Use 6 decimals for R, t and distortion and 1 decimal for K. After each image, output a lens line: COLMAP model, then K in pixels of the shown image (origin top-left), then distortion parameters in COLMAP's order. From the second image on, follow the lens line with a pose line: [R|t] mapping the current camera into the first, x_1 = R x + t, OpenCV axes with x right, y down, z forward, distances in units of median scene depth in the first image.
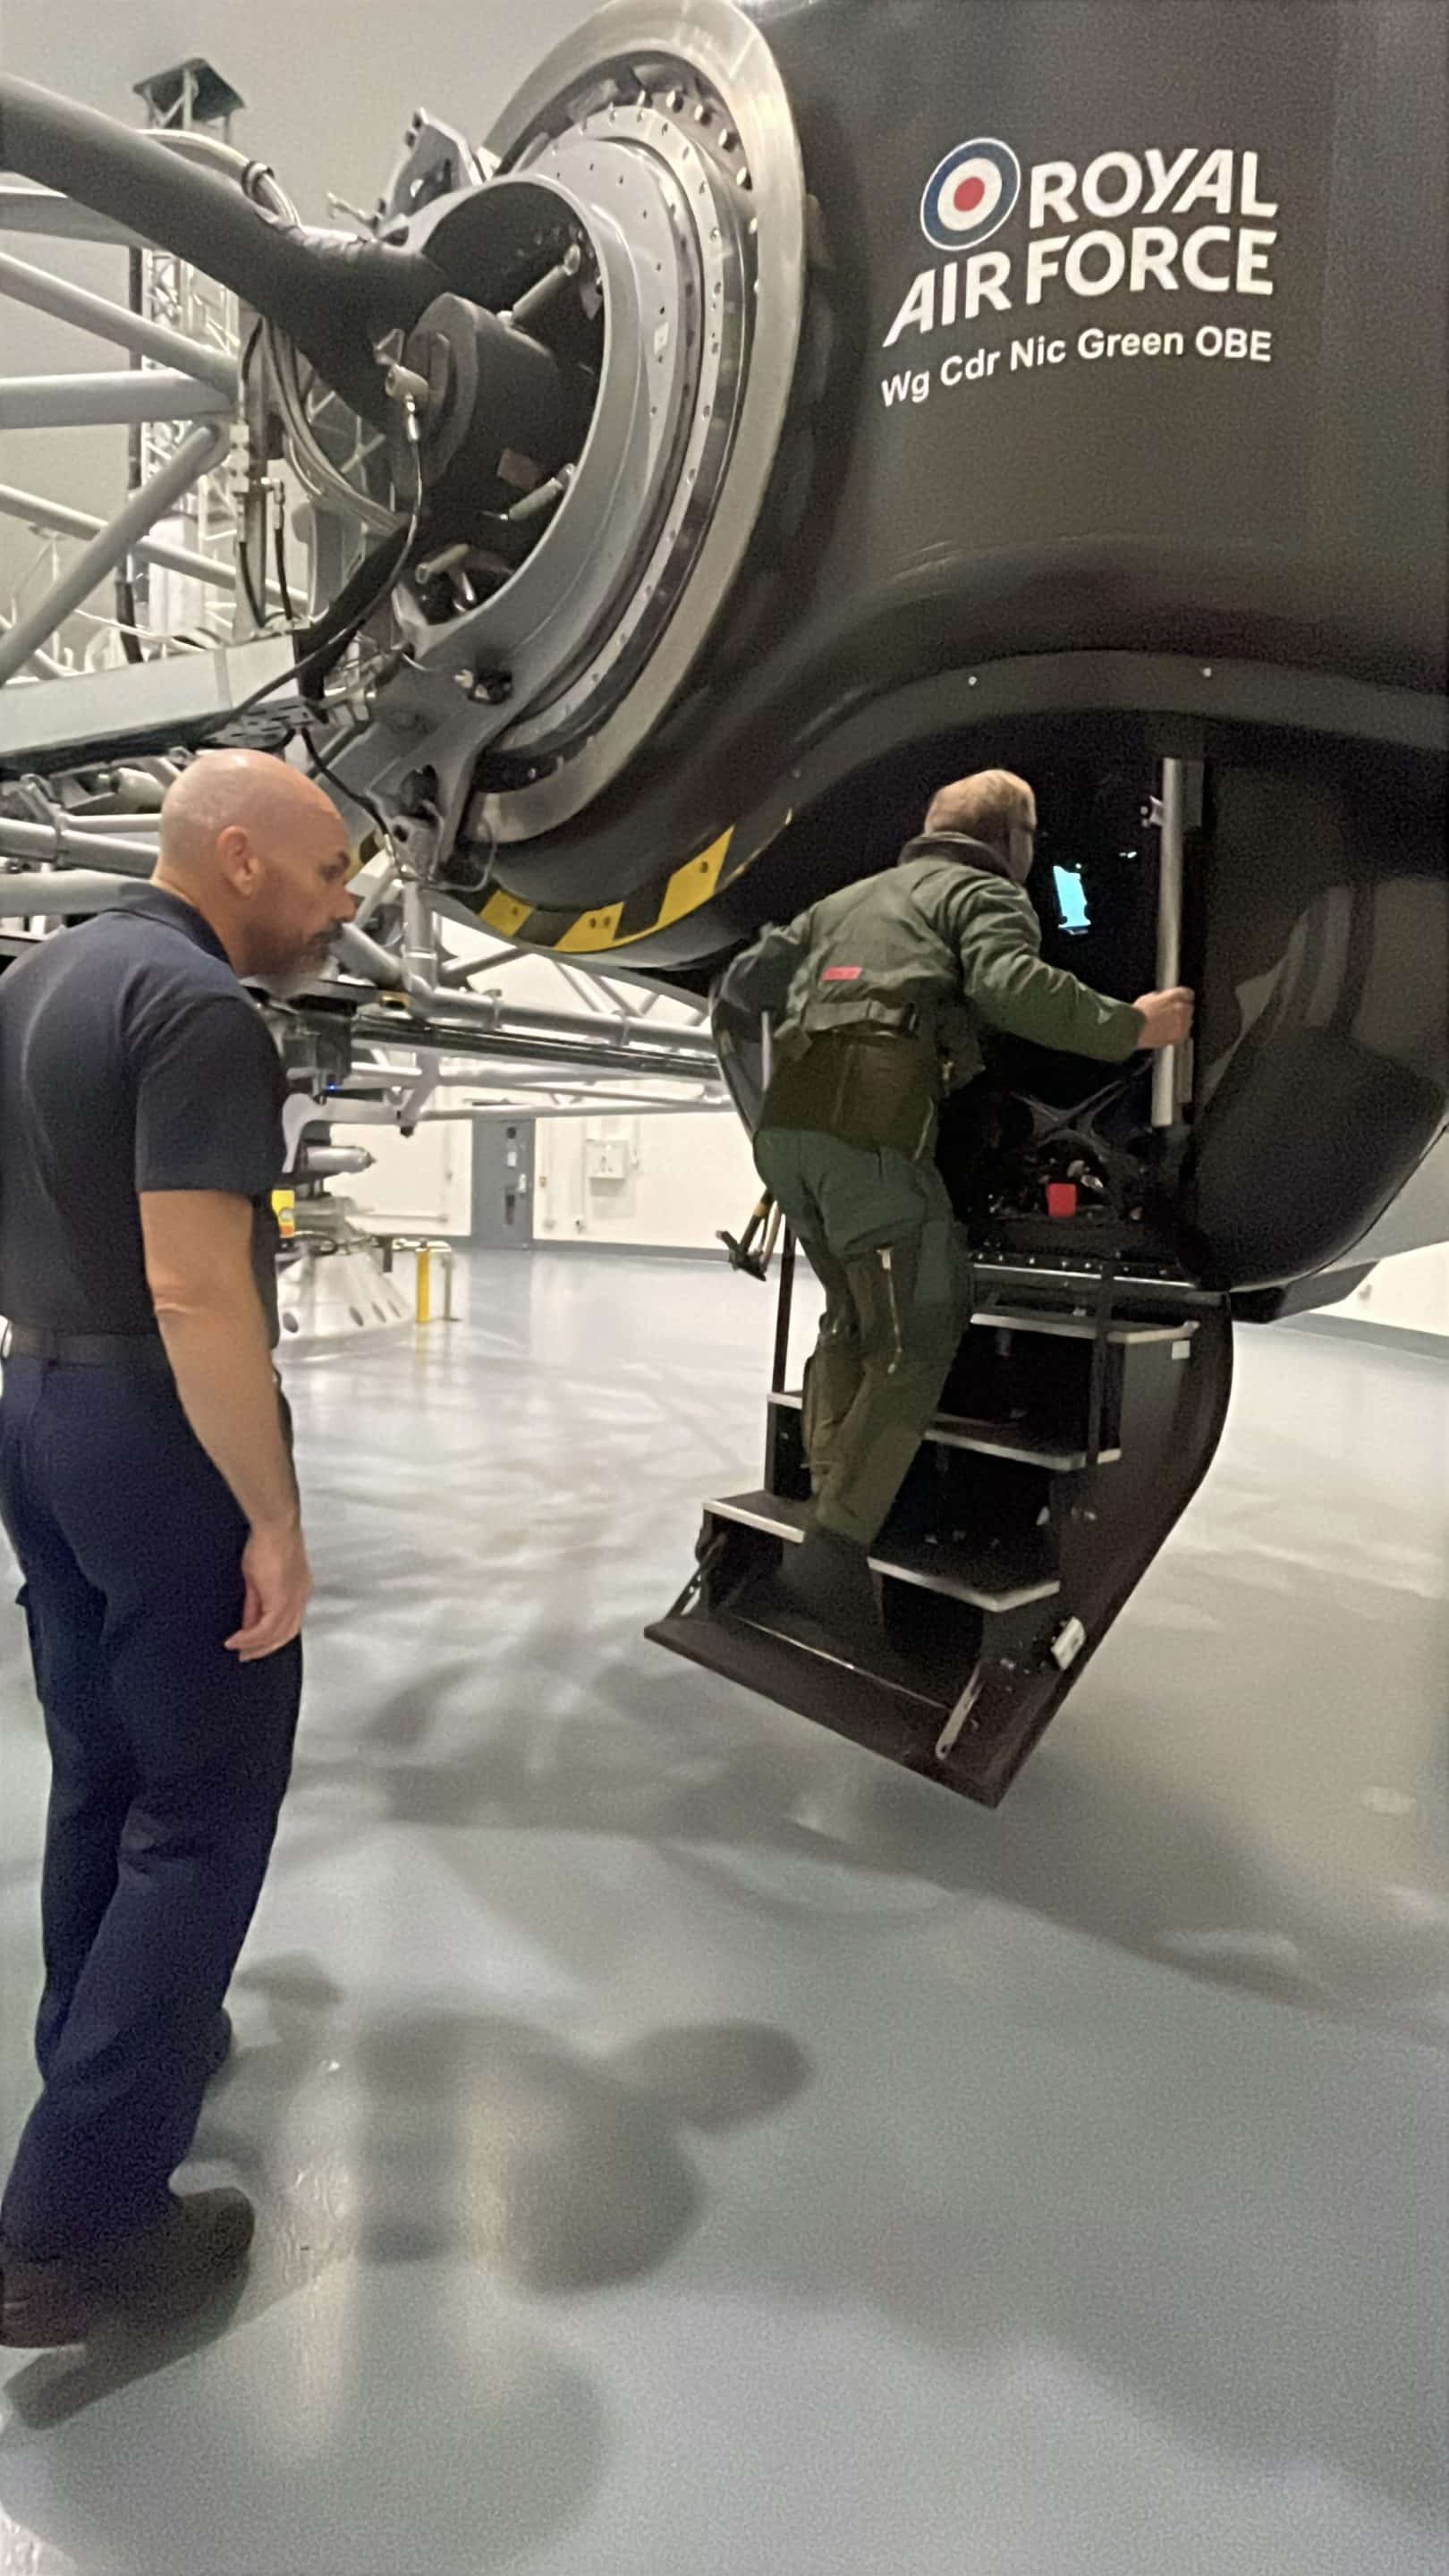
lens RADIAL K [[1199.9, 0, 749.5], [0, 1199.9, 1237.4], [0, 0, 1]] dist [0.020392, -0.009846]
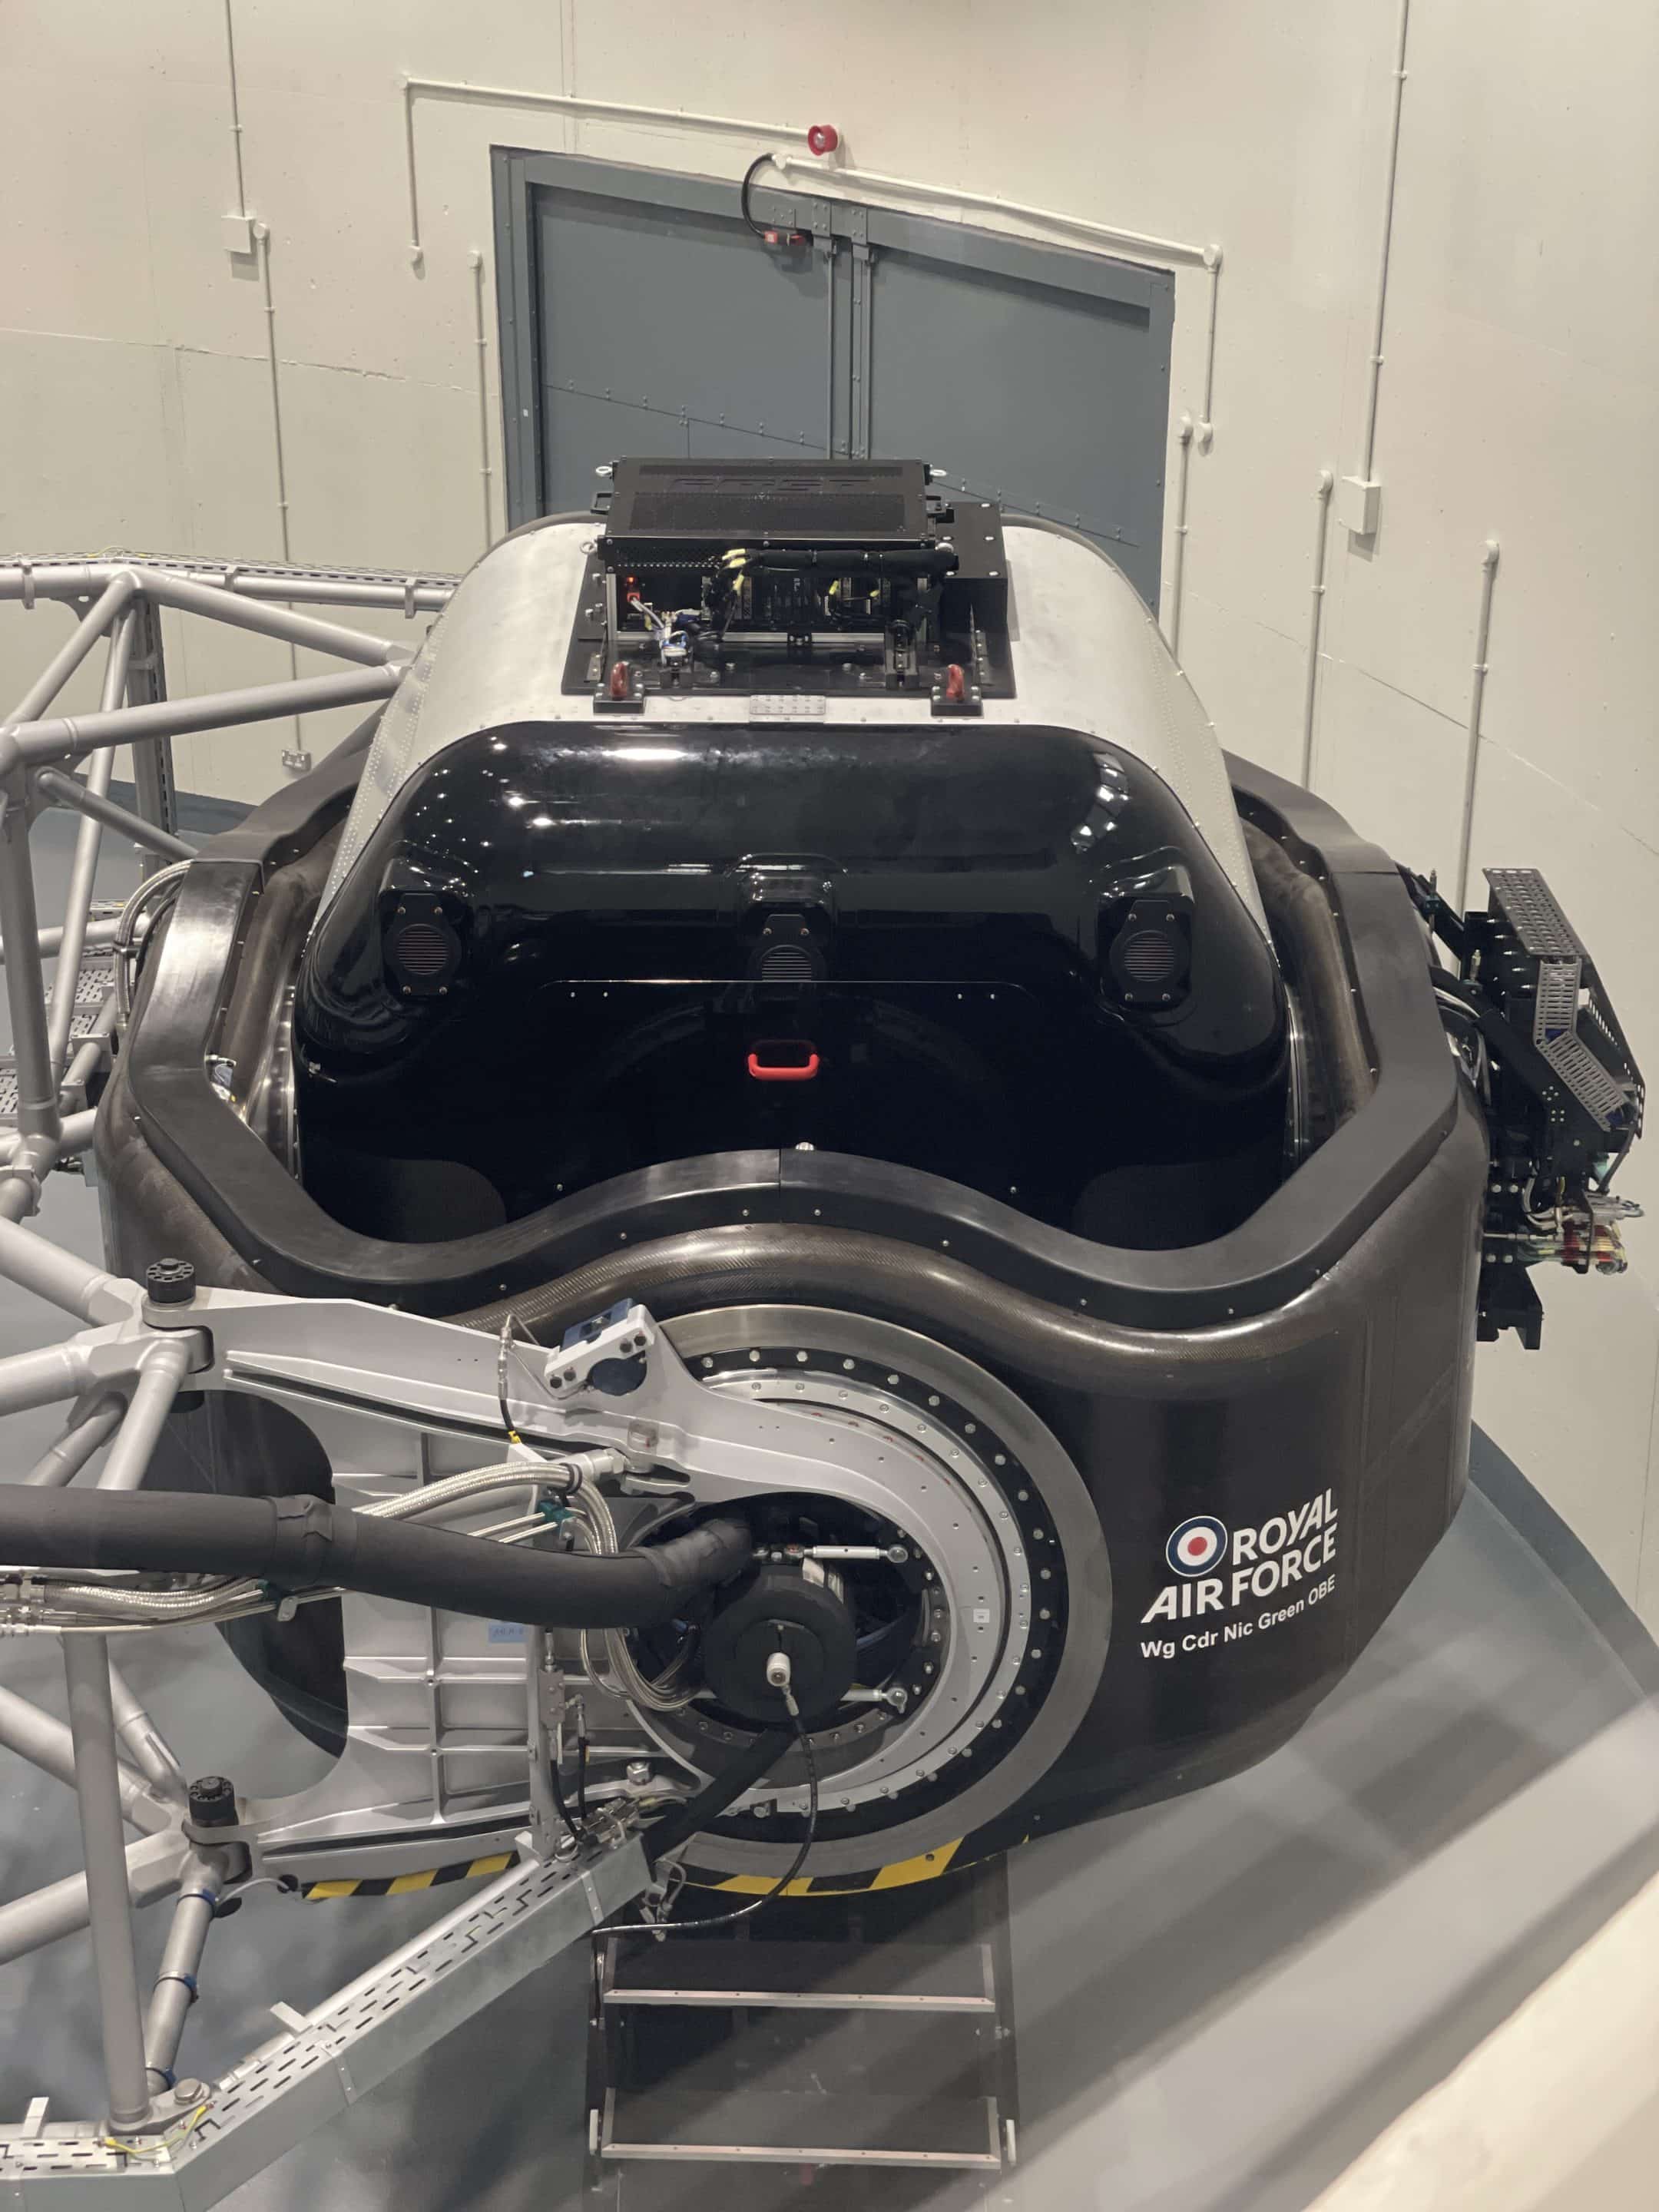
lens RADIAL K [[3248.6, 0, 786.4], [0, 3248.6, 1101.3], [0, 0, 1]] dist [0.123343, 0.007948]
pose [[0.706666, -0.321239, 0.630419, -2.494949], [0.079576, 0.921423, 0.380324, -2.877014], [-0.703058, -0.218596, 0.676702, -1.234565]]
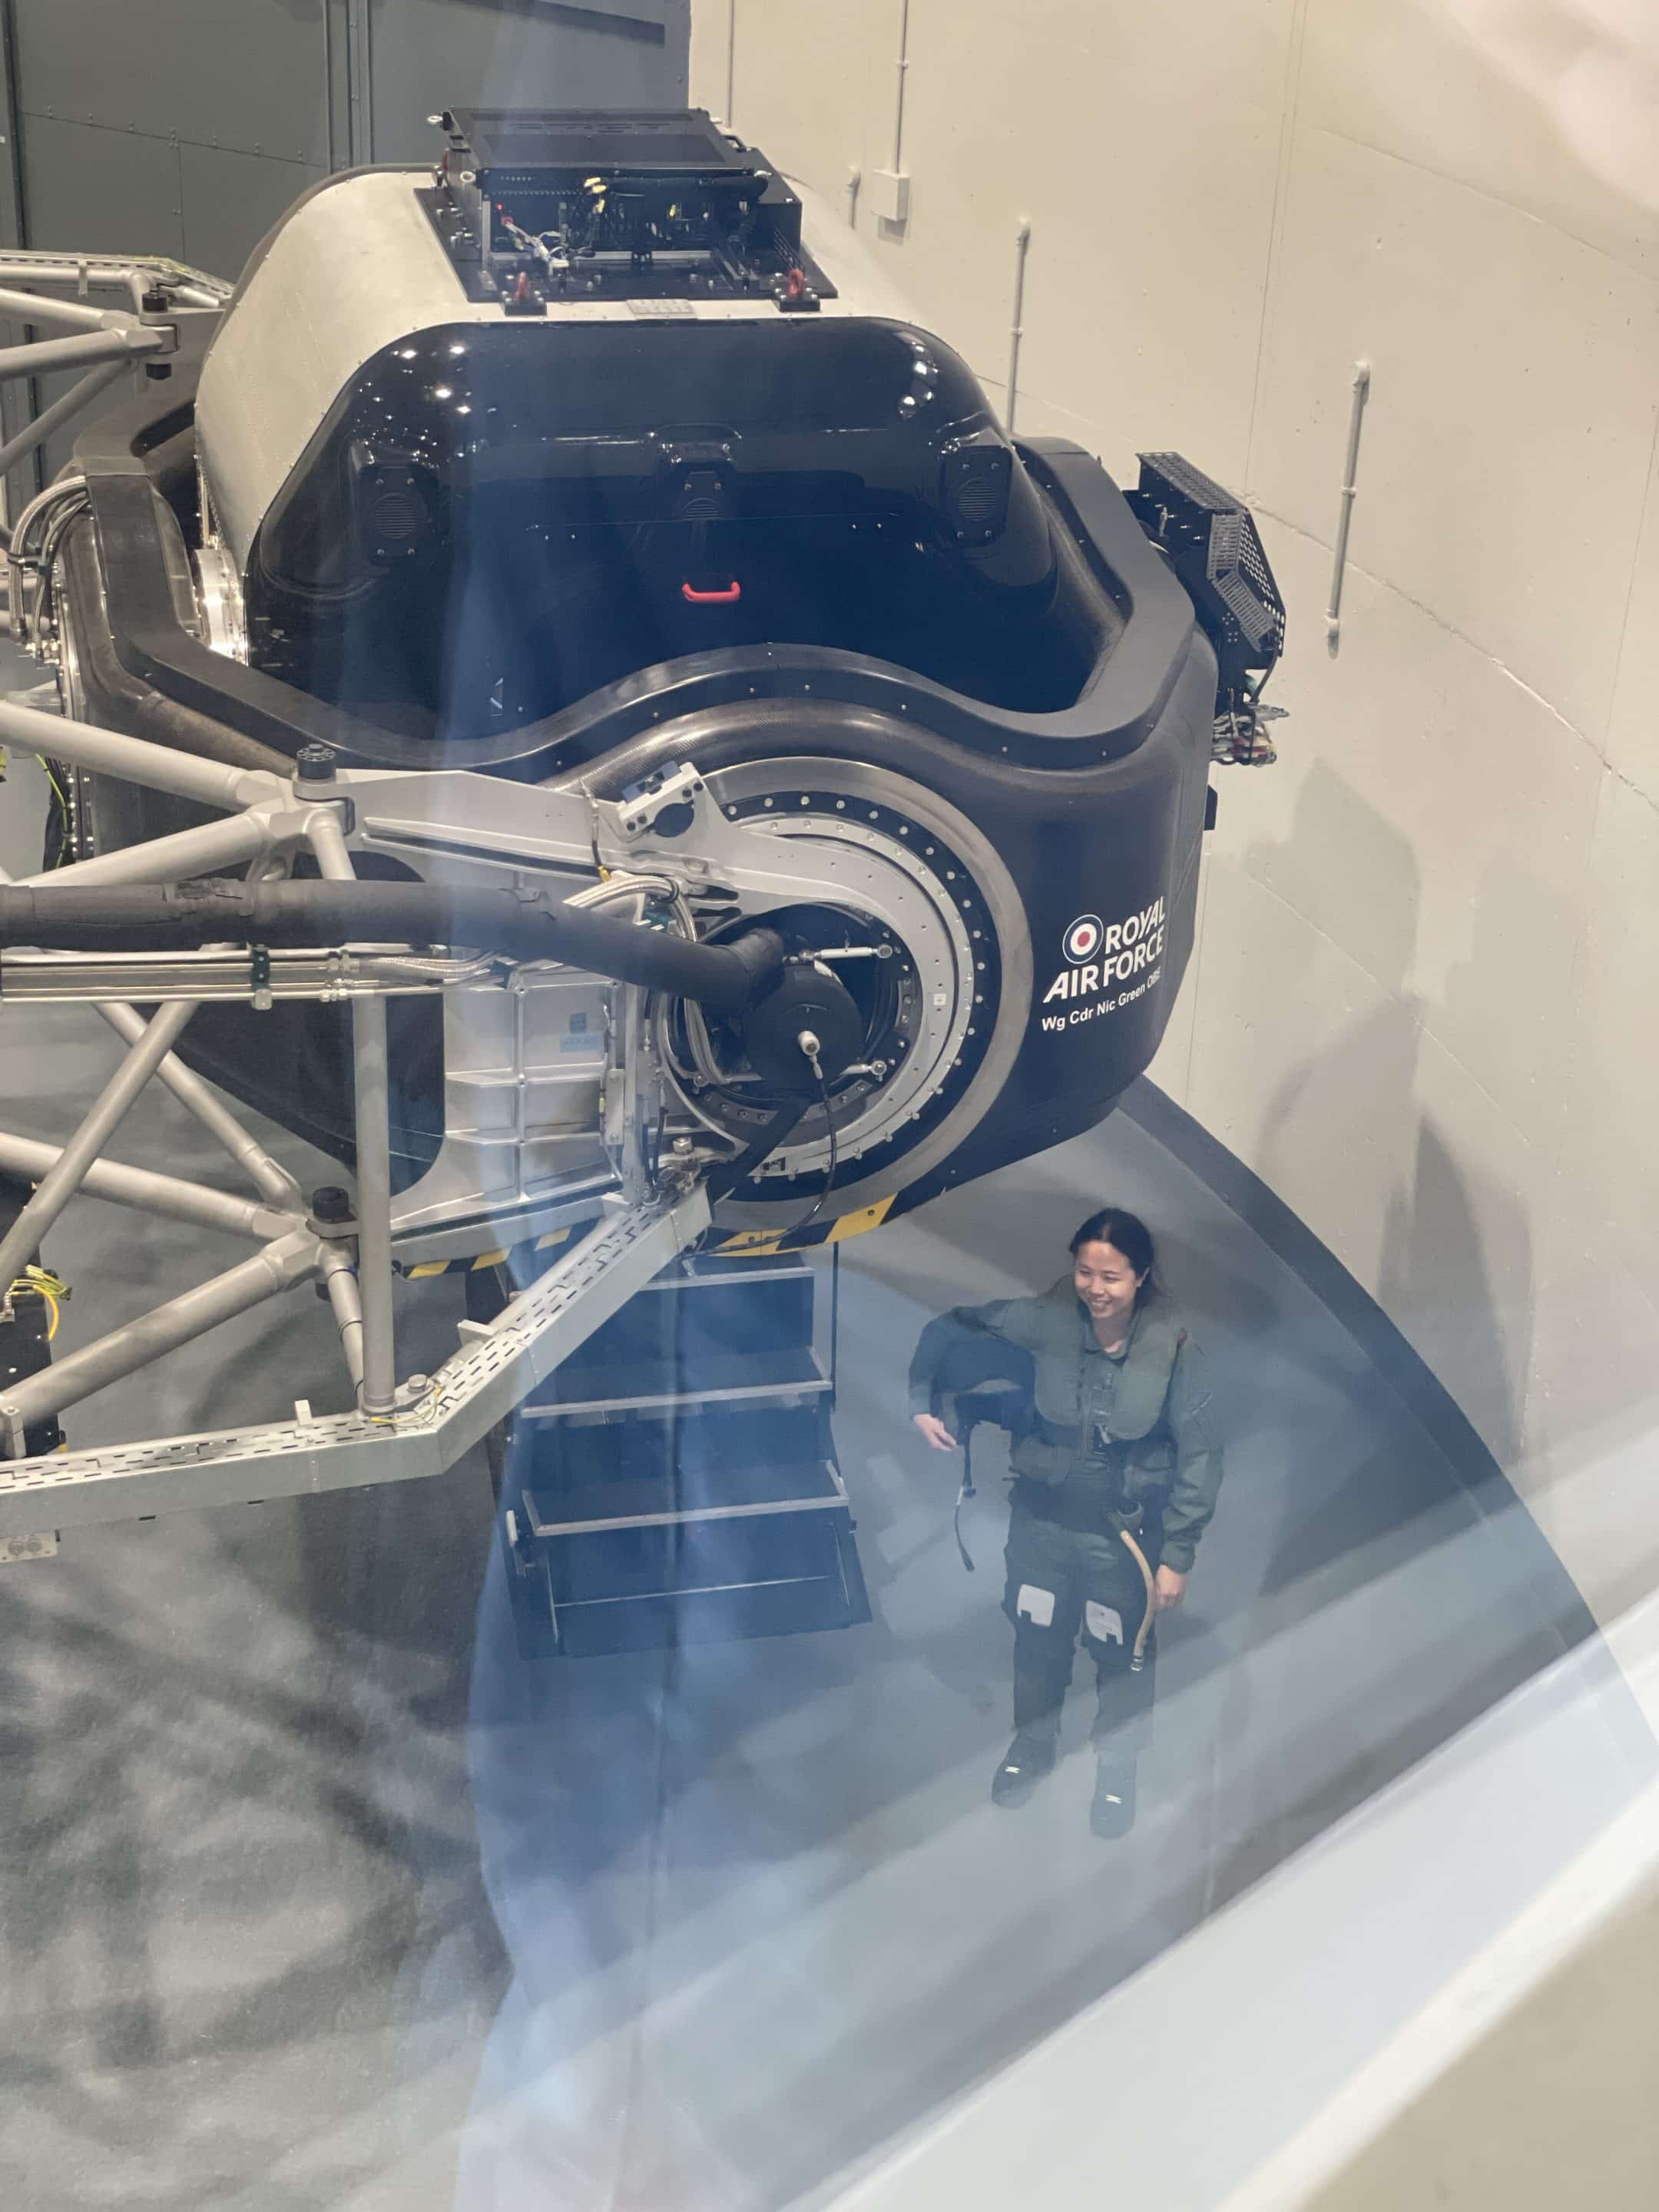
lens RADIAL K [[3248.6, 0, 786.4], [0, 3248.6, 1101.3], [0, 0, 1]] dist [0.123343, 0.007948]
pose [[0.499673, -0.408213, 0.763996, -4.083856], [0.041994, 0.892373, 0.449341, -2.934439], [-0.865196, -0.192440, 0.463037, -1.047703]]
